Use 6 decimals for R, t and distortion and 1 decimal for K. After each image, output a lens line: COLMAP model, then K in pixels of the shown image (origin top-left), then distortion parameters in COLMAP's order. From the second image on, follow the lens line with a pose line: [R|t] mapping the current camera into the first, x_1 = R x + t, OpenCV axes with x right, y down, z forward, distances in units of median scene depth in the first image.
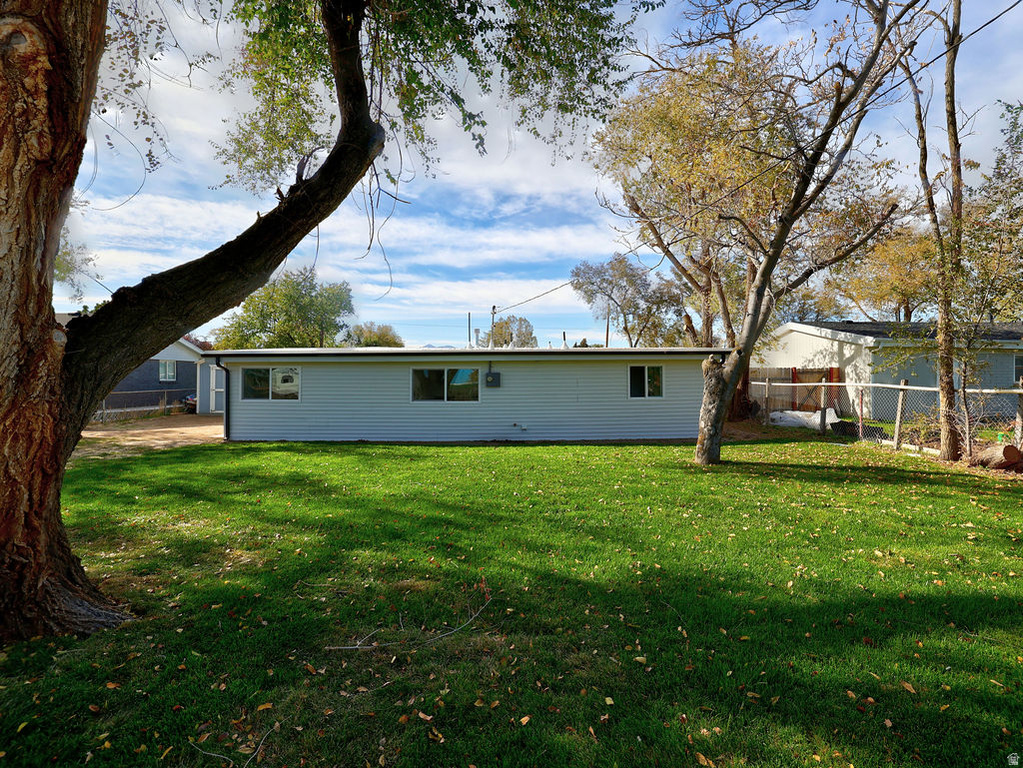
lens RADIAL K [[490.8, 0, 511.5], [0, 490.8, 384.0], [0, 0, 1]] dist [0.002959, 0.000732]
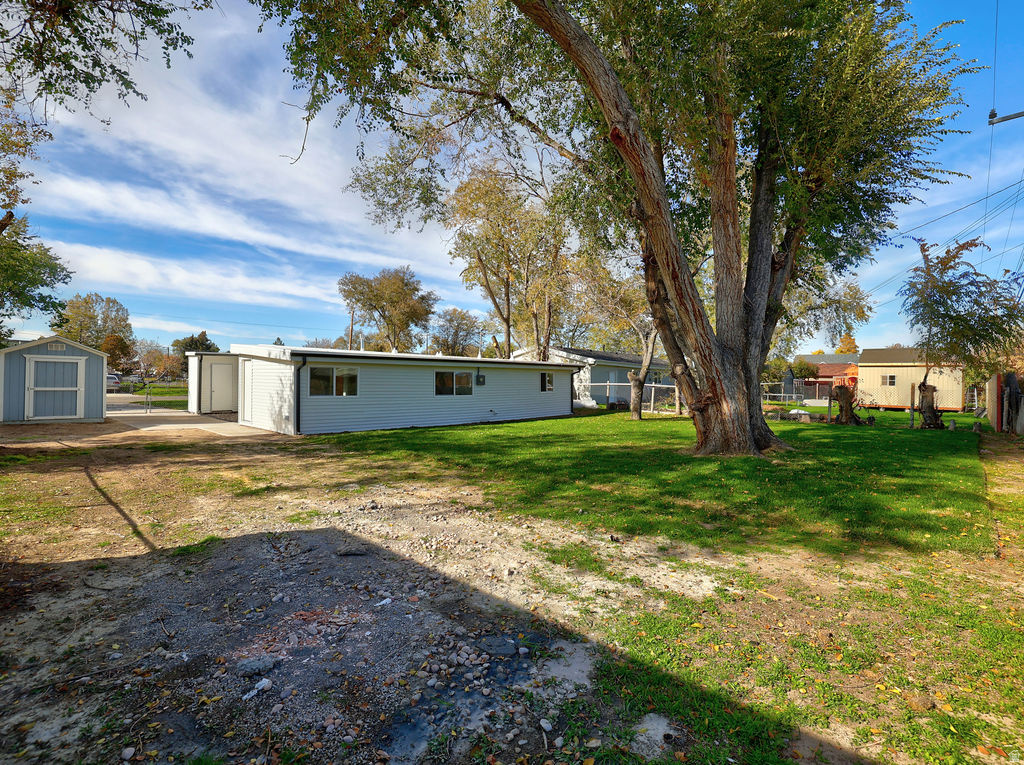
lens RADIAL K [[491.3, 0, 512.0], [0, 491.3, 382.5], [0, 0, 1]] dist [0.002959, 0.000732]
pose [[0.692970, 0.006924, 0.720933, -1.003397], [-0.005320, 0.999976, -0.004490, 0.004518], [-0.720947, -0.000724, 0.692990, -0.068304]]
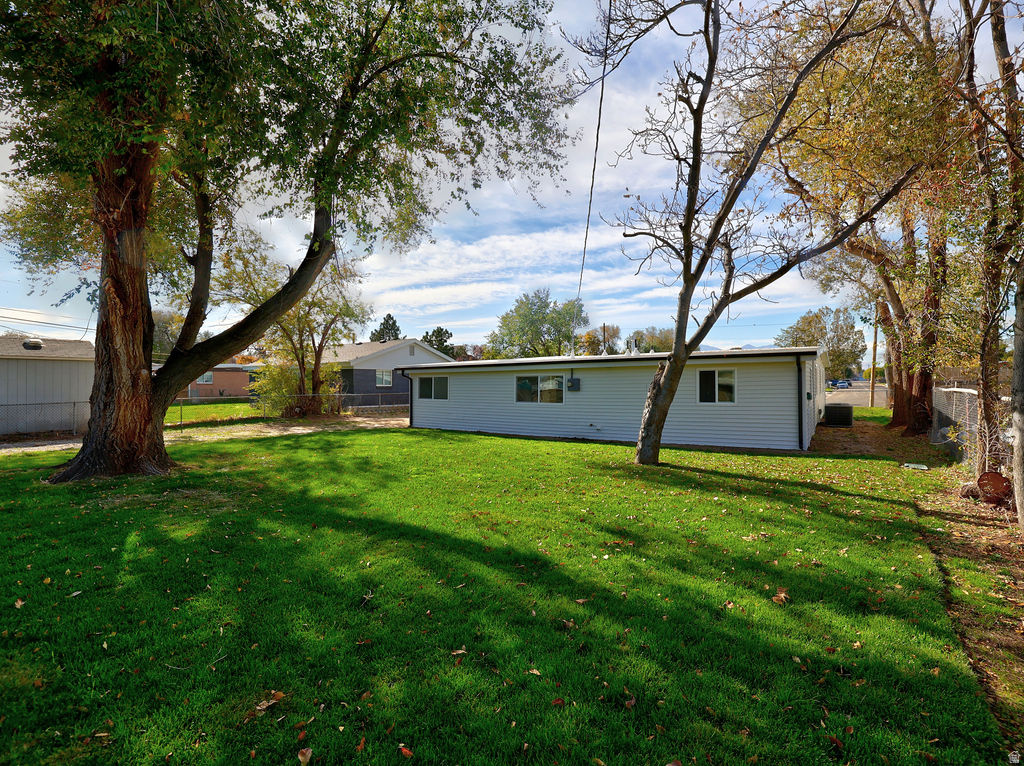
lens RADIAL K [[491.3, 0, 512.0], [0, 491.3, 383.0], [0, 0, 1]] dist [0.002959, 0.000732]
pose [[0.825935, -0.005754, -0.563736, 0.484211], [0.000121, 0.999950, -0.010029, -0.001465], [0.563765, 0.008215, 0.825894, -0.029208]]
